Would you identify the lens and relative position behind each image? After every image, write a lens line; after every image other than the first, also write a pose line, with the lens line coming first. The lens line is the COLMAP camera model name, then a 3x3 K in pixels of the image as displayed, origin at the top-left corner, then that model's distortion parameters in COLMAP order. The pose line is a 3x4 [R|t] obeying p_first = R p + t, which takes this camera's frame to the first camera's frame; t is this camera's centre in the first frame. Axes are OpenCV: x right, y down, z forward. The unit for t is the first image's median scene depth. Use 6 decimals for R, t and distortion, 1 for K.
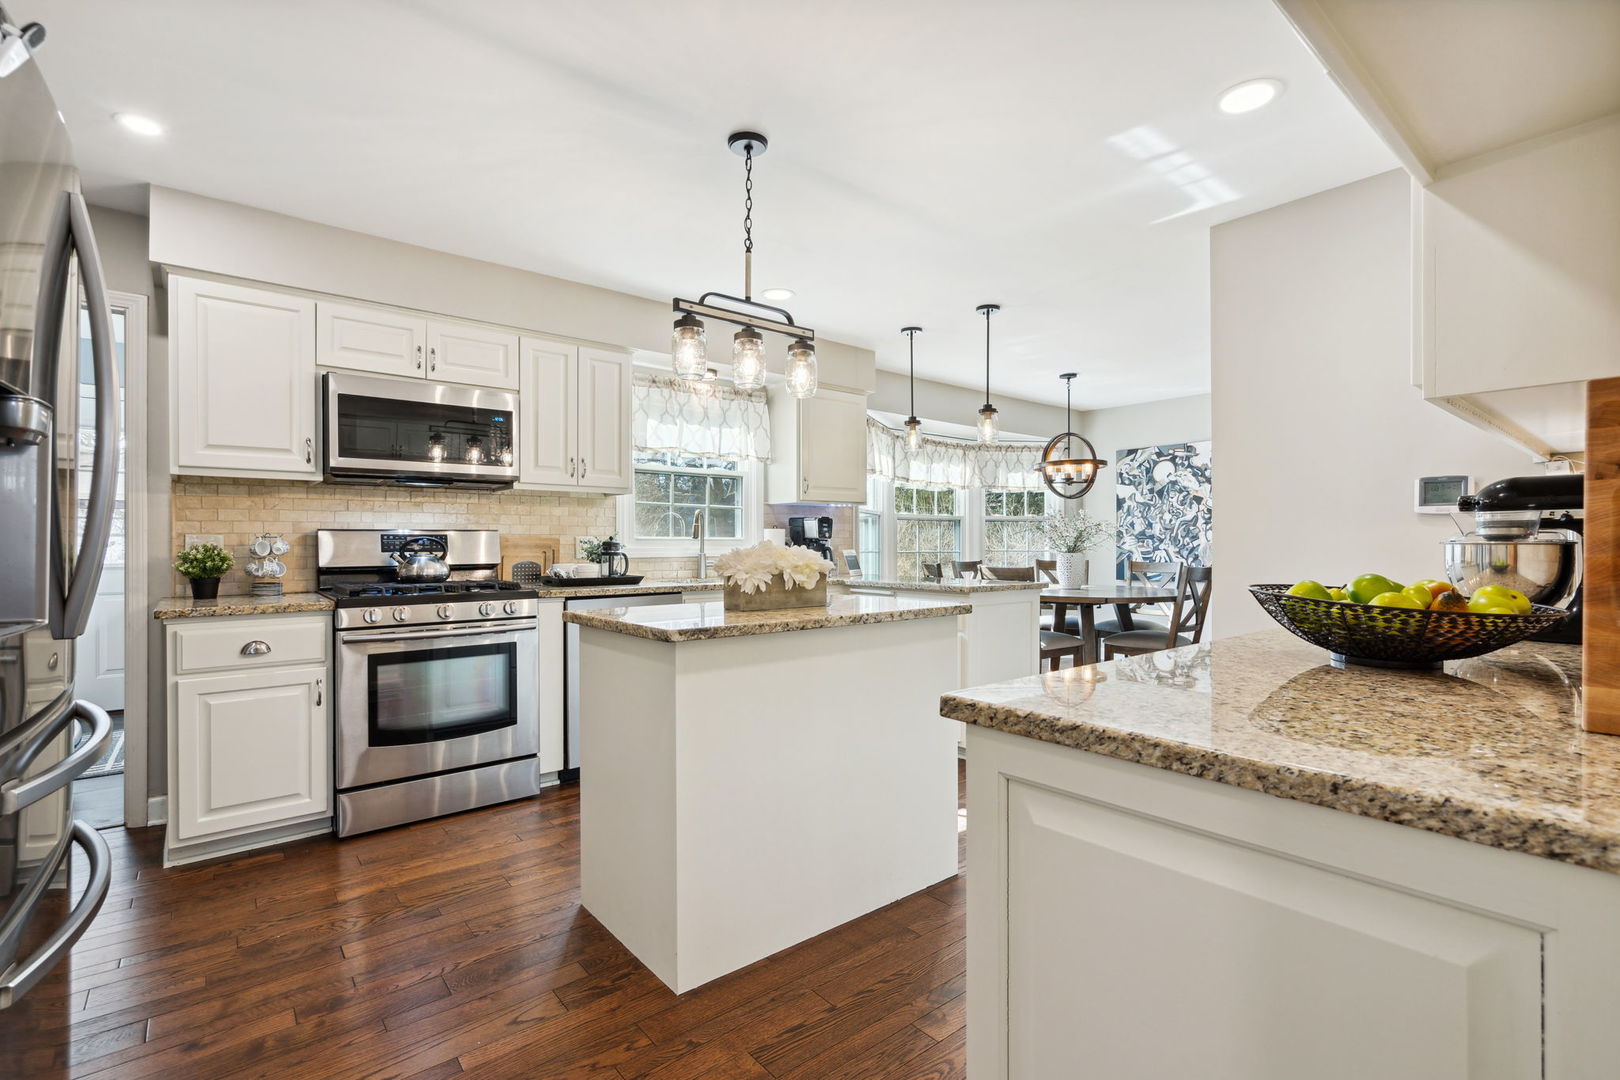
lens RADIAL K [[749.4, 0, 808.9], [0, 749.4, 550.9], [0, 0, 1]] dist [-0.005294, -0.000306]
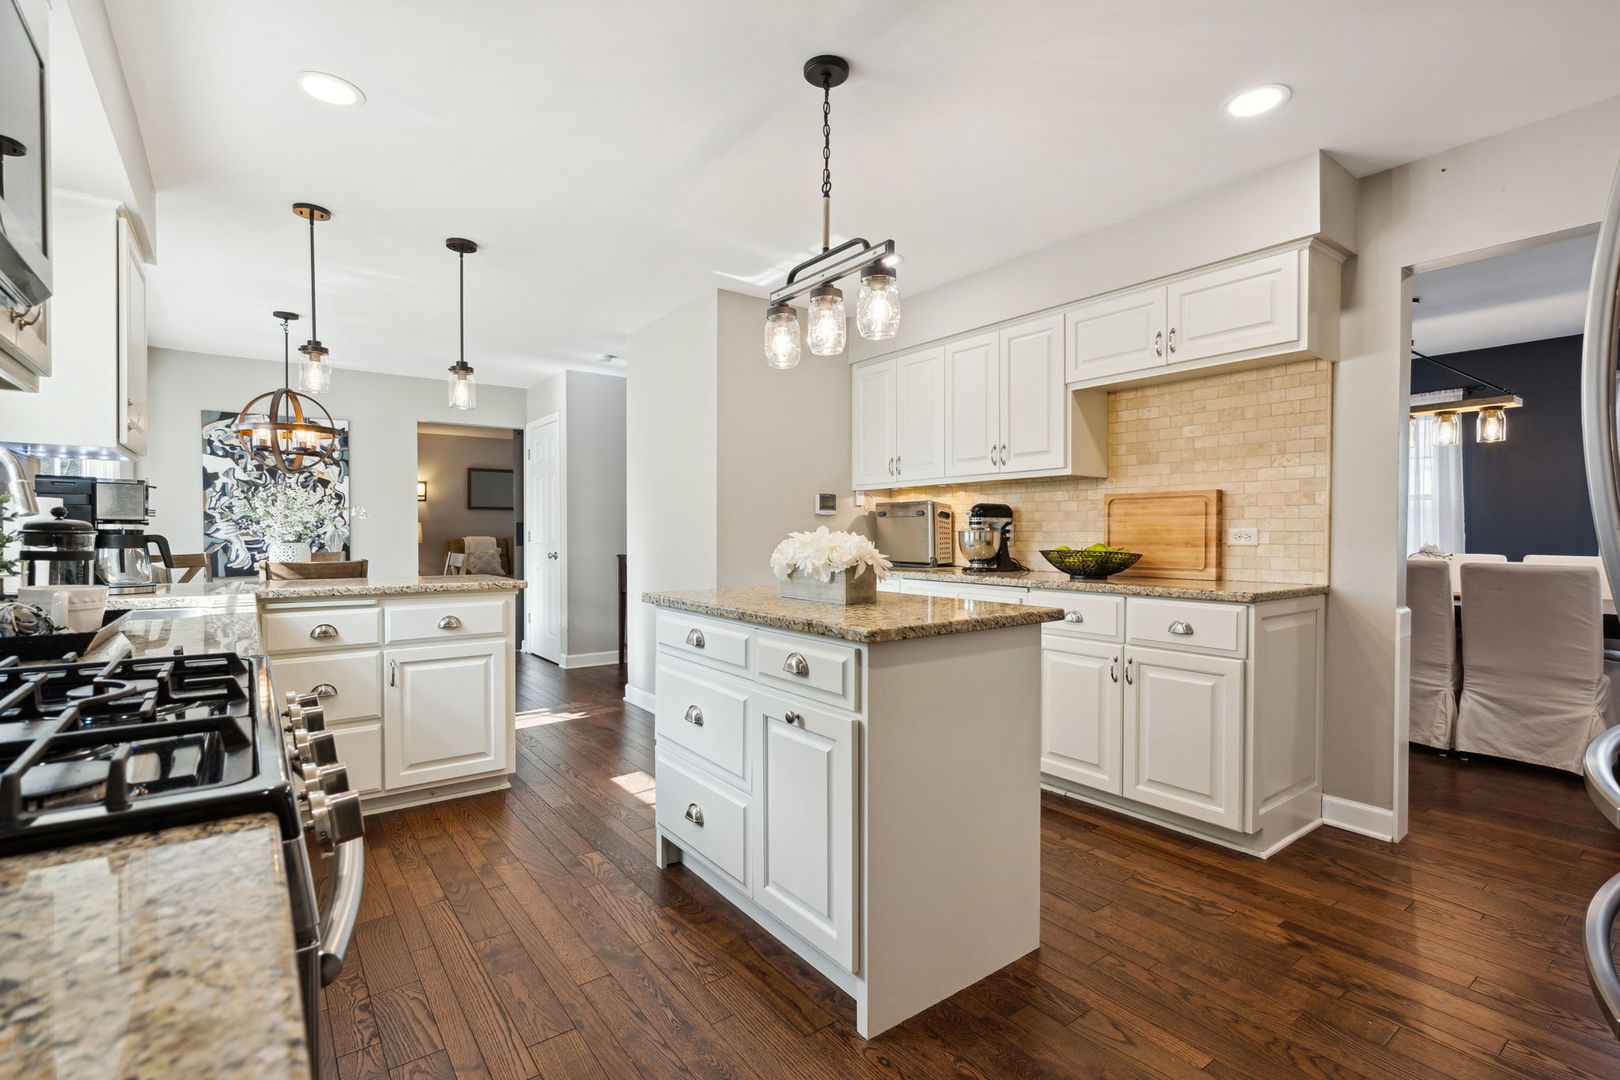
lens RADIAL K [[749.4, 0, 819.2], [0, 749.4, 532.3], [0, 0, 1]] dist [-0.005294, -0.000306]
pose [[0.032180, 0.003242, 0.999477, -0.347391], [0.009283, 0.999951, -0.003542, 0.000405], [-0.999439, 0.009392, 0.032149, 0.351842]]
